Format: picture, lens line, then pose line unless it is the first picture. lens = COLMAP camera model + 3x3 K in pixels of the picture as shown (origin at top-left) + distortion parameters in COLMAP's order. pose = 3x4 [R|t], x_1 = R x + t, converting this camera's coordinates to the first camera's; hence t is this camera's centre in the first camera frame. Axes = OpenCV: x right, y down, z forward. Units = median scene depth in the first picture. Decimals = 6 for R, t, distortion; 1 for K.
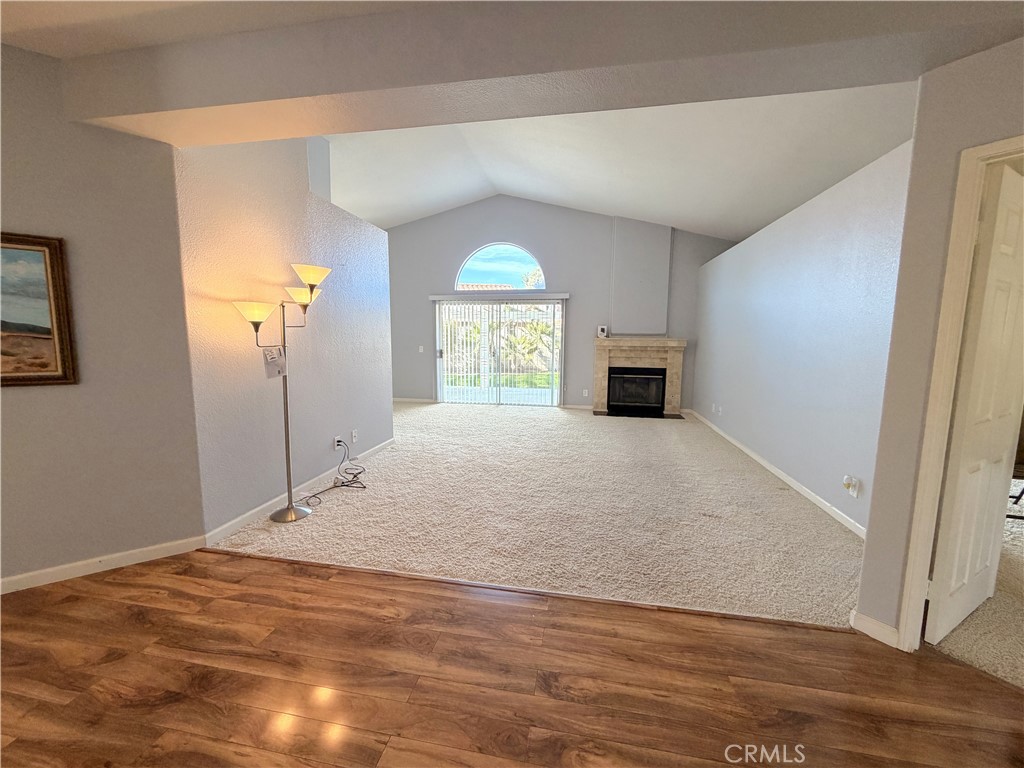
lens RADIAL K [[409.2, 0, 507.4], [0, 409.2, 382.7], [0, 0, 1]] dist [0.000710, -0.000548]
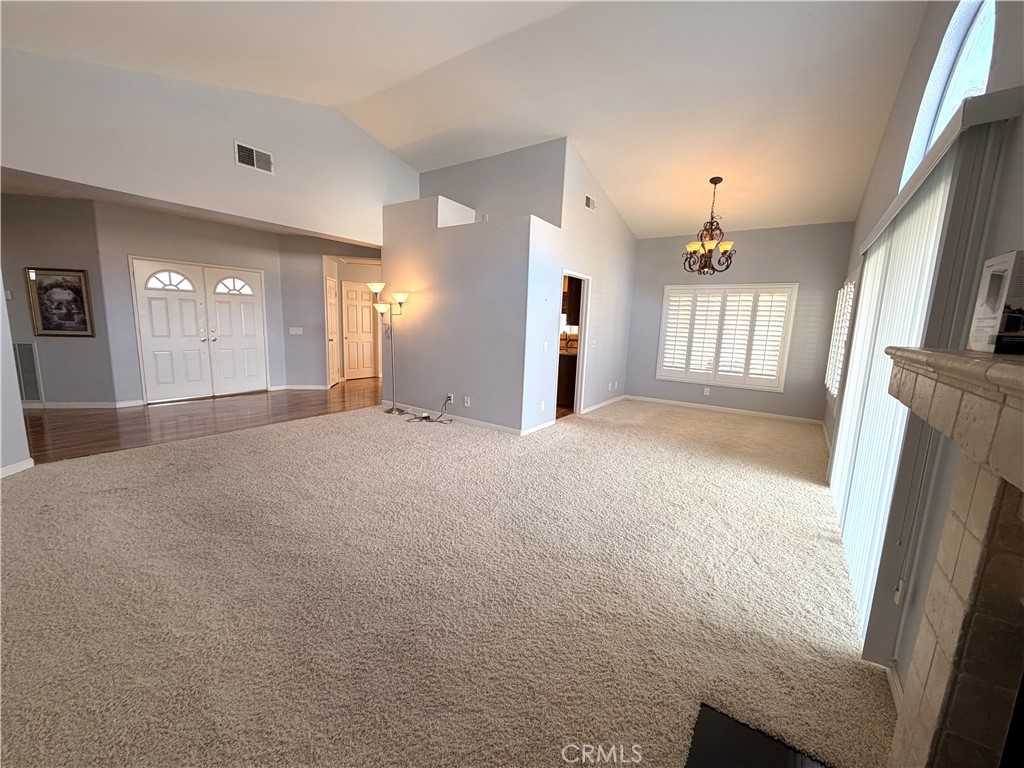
lens RADIAL K [[409.2, 0, 508.9], [0, 409.2, 382.9], [0, 0, 1]] dist [0.000710, -0.000548]
pose [[-0.410175, 0.110548, -0.905282, 1.187163], [-0.144375, 0.972239, 0.184139, -0.297611], [0.900507, 0.206229, -0.382828, 2.627974]]
